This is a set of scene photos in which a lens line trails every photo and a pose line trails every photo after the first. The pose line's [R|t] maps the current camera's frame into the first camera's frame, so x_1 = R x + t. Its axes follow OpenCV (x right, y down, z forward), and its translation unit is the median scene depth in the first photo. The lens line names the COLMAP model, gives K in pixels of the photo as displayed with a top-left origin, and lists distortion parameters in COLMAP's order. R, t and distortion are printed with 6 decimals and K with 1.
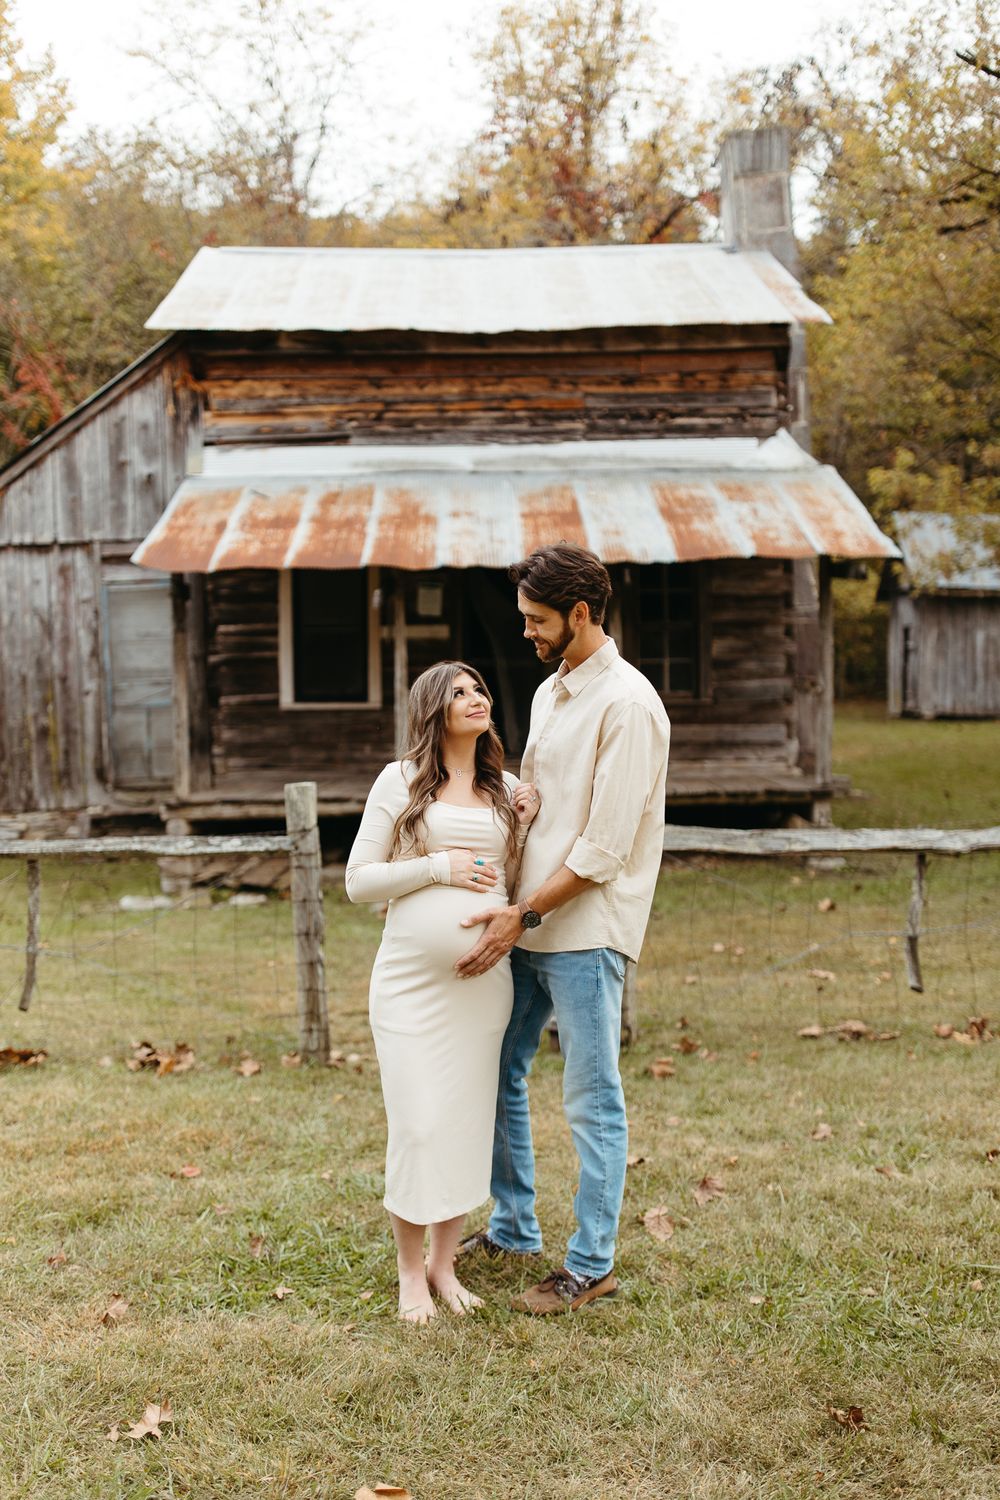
lens RADIAL K [[1480.1, 0, 460.9], [0, 1480.1, 757.8], [0, 0, 1]] dist [0.002625, -0.008468]
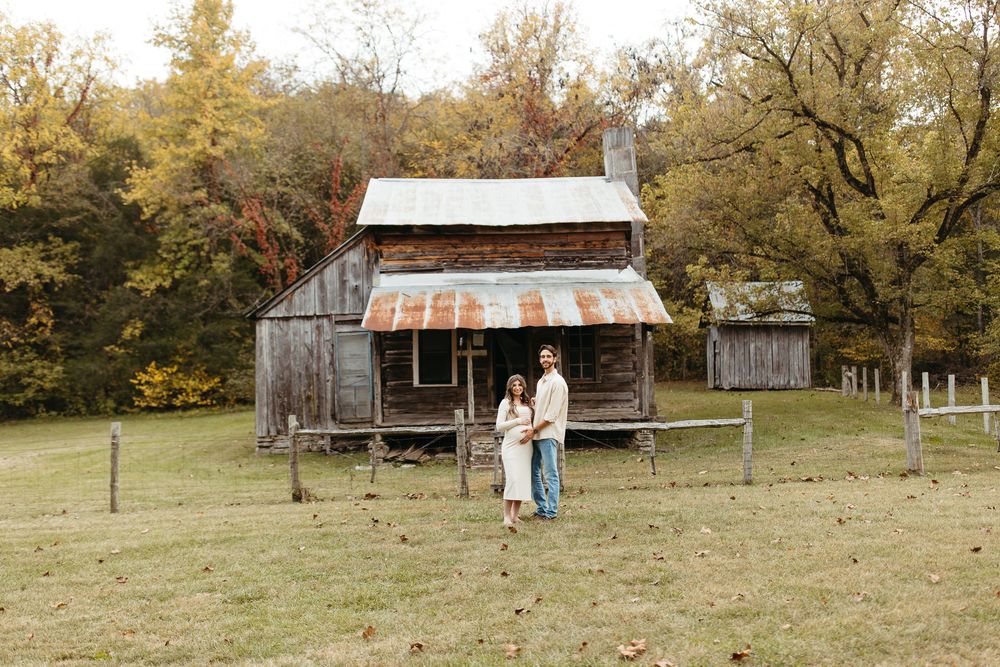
lens RADIAL K [[953.2, 0, 500.6], [0, 953.2, 327.4], [0, 0, 1]] dist [0.011664, -0.010227]
pose [[0.999239, -0.005880, 0.038551, -0.043705], [0.009538, 0.995392, -0.095414, 0.017156], [-0.037813, 0.095709, 0.994691, -0.478476]]
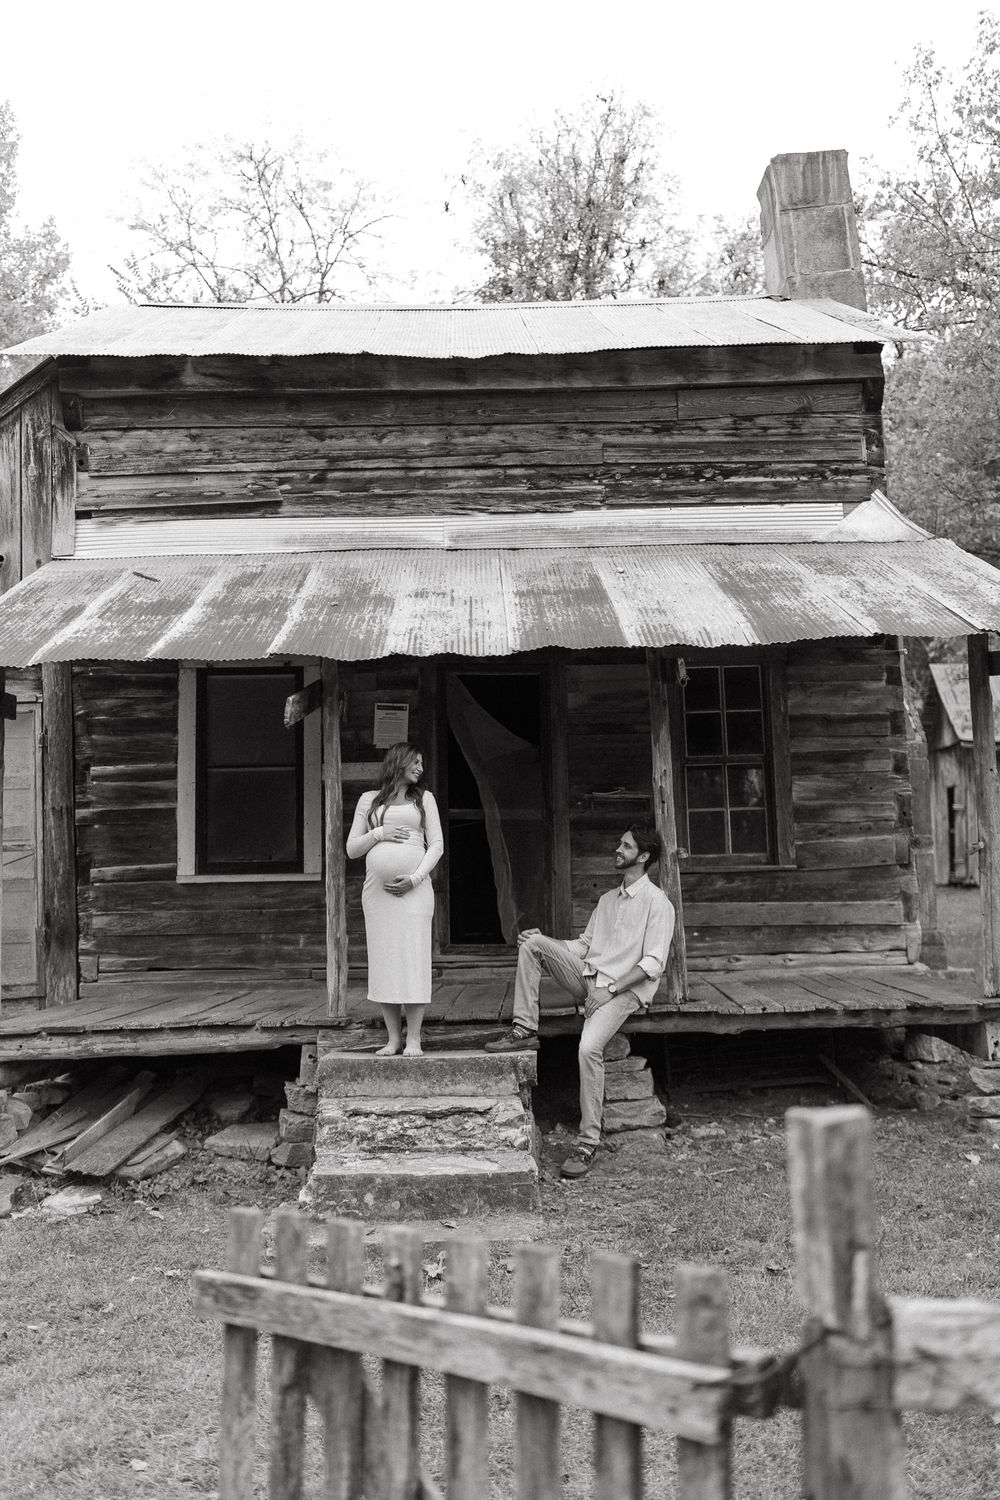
lens RADIAL K [[1400.2, 0, 484.1], [0, 1400.2, 744.3], [0, 0, 1]] dist [0.006366, -0.004182]
pose [[0.999937, -0.008865, 0.006823, 0.018767], [0.009683, 0.991324, -0.131083, -0.010142], [-0.005602, 0.131141, 0.991348, 0.337498]]
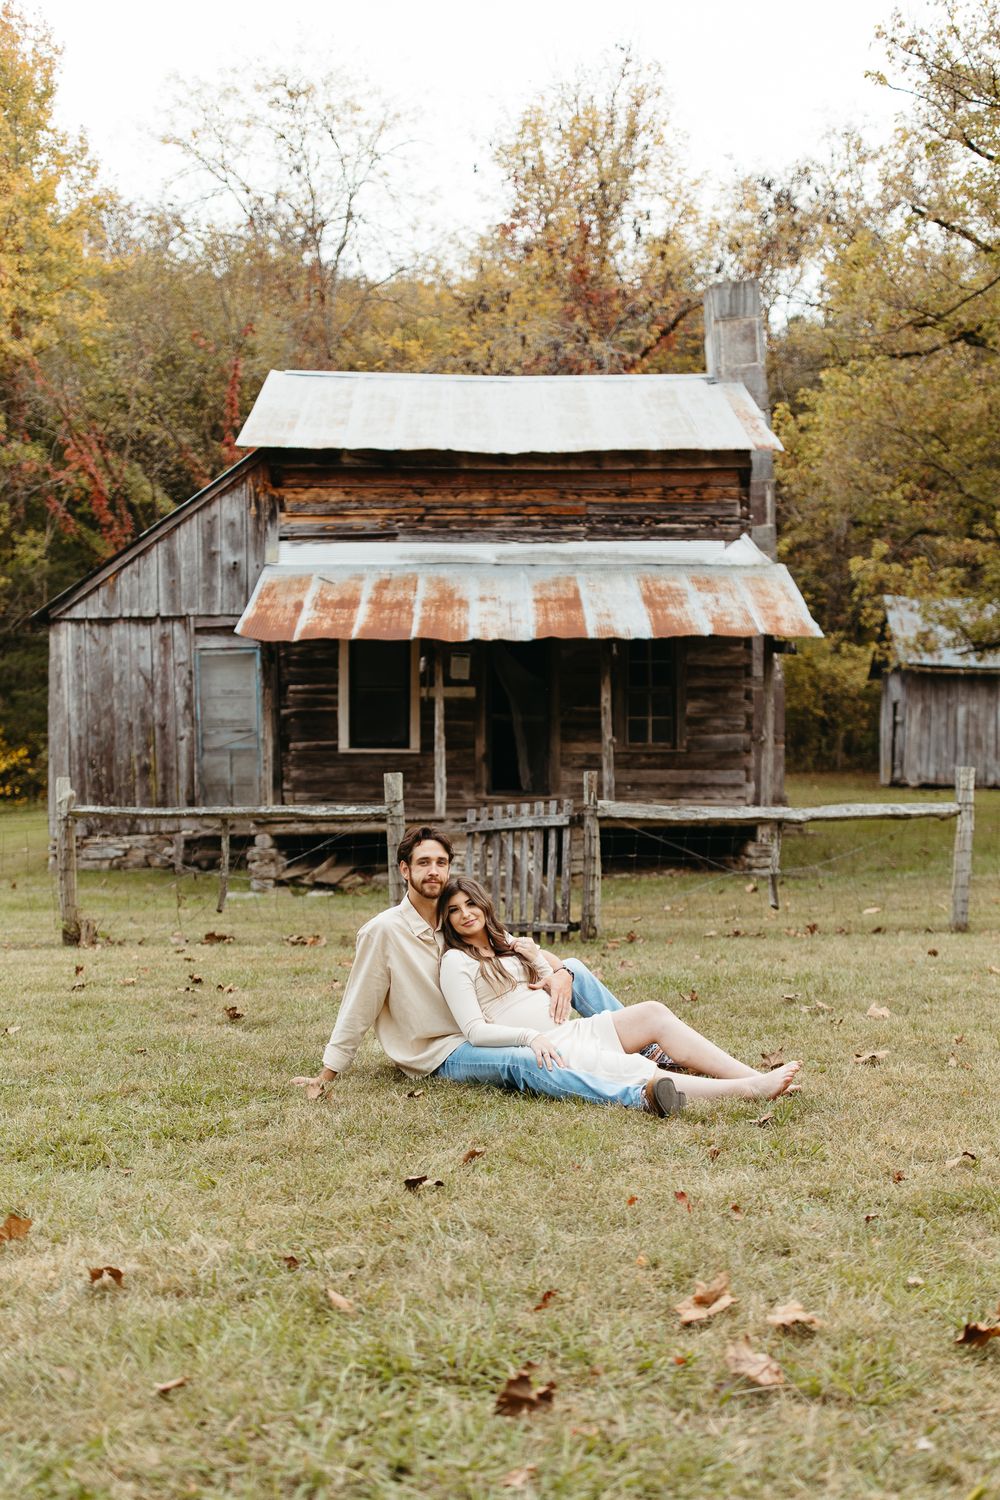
lens RADIAL K [[1582.4, 0, 506.9], [0, 1582.4, 822.0], [0, 0, 1]] dist [0.002450, -0.022510]
pose [[0.999687, 0.011254, 0.022346, -0.010135], [-0.010938, 0.999839, -0.014226, 0.042208], [-0.022503, 0.013977, 0.999649, -0.326088]]
